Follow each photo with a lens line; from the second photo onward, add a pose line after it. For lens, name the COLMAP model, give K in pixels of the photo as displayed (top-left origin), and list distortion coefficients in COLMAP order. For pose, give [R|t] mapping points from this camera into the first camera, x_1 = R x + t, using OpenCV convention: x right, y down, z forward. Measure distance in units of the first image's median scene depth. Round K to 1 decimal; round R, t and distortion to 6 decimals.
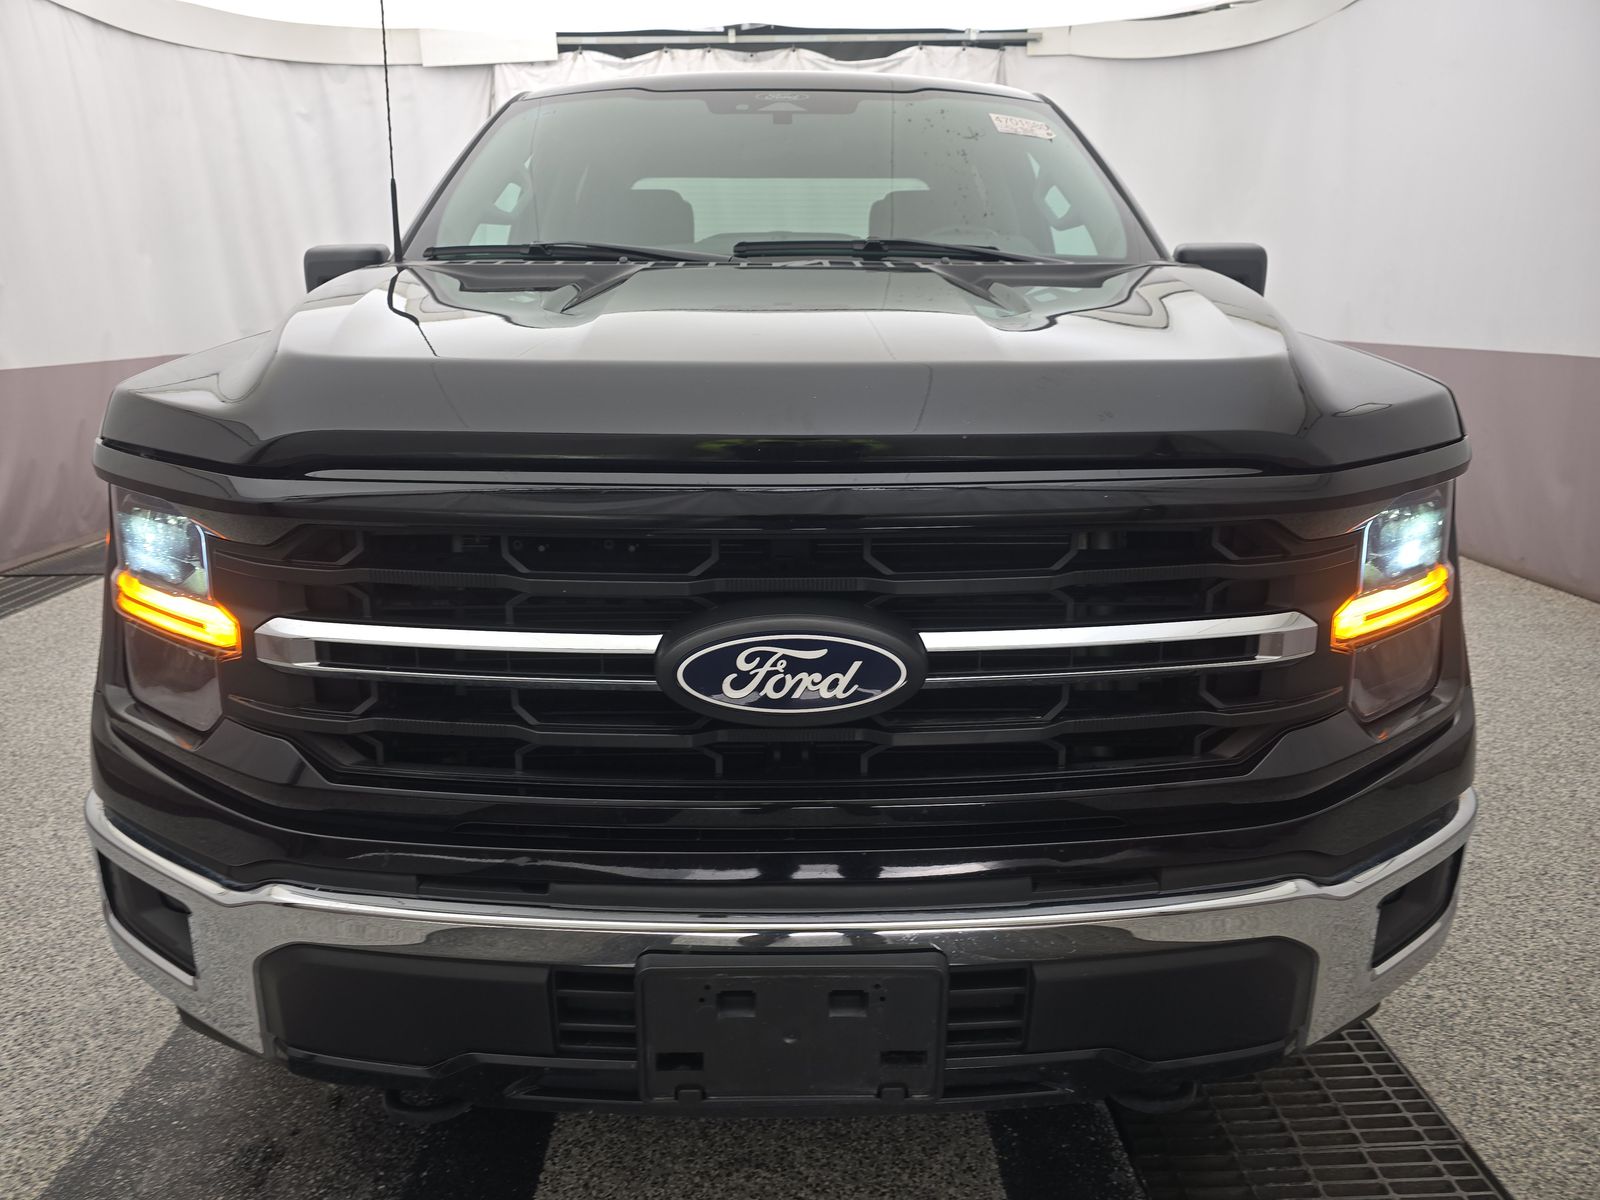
lens RADIAL K [[1085.3, 0, 798.6], [0, 1085.3, 603.1], [0, 0, 1]] dist [0.002061, -0.012946]
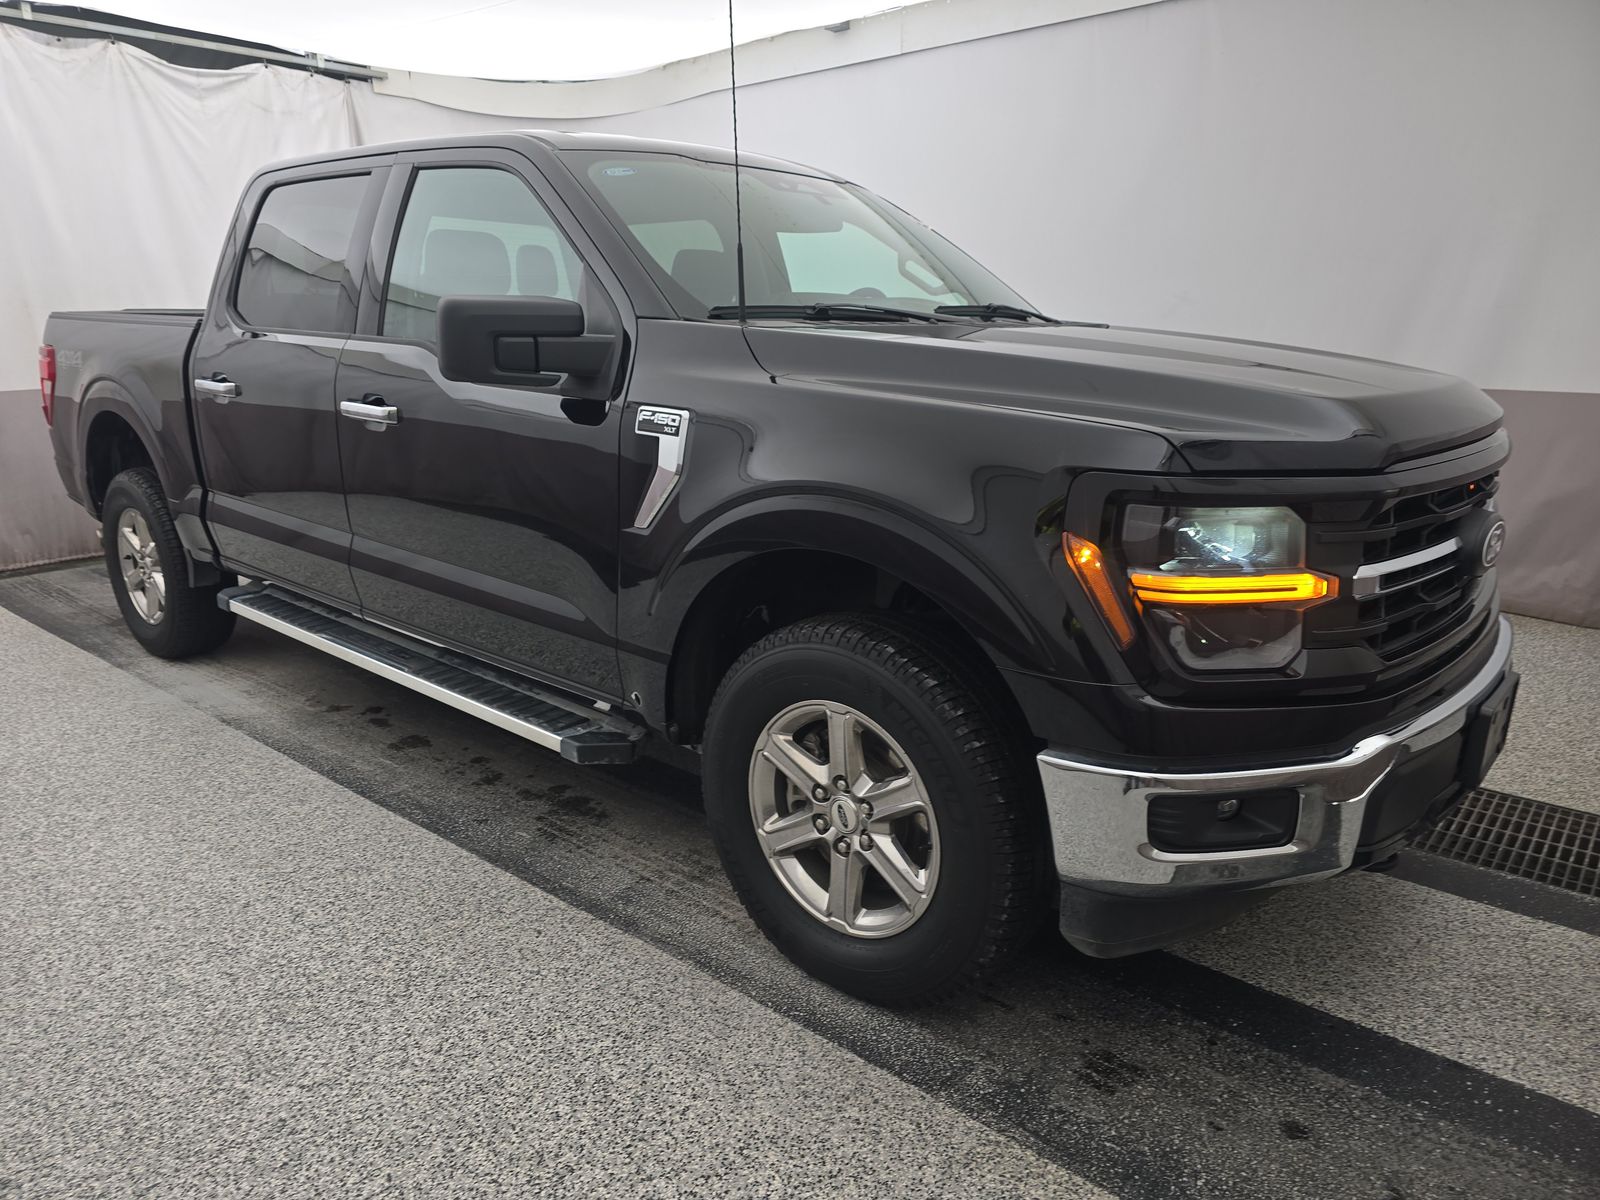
lens RADIAL K [[1085.3, 0, 797.8], [0, 1085.3, 598.4], [0, 0, 1]] dist [0.002061, -0.012946]
pose [[0.664630, -0.175022, 0.726384, -0.339109], [0.194317, 0.979214, 0.058145, -0.029784], [-0.721462, 0.102504, 0.684825, 0.081094]]
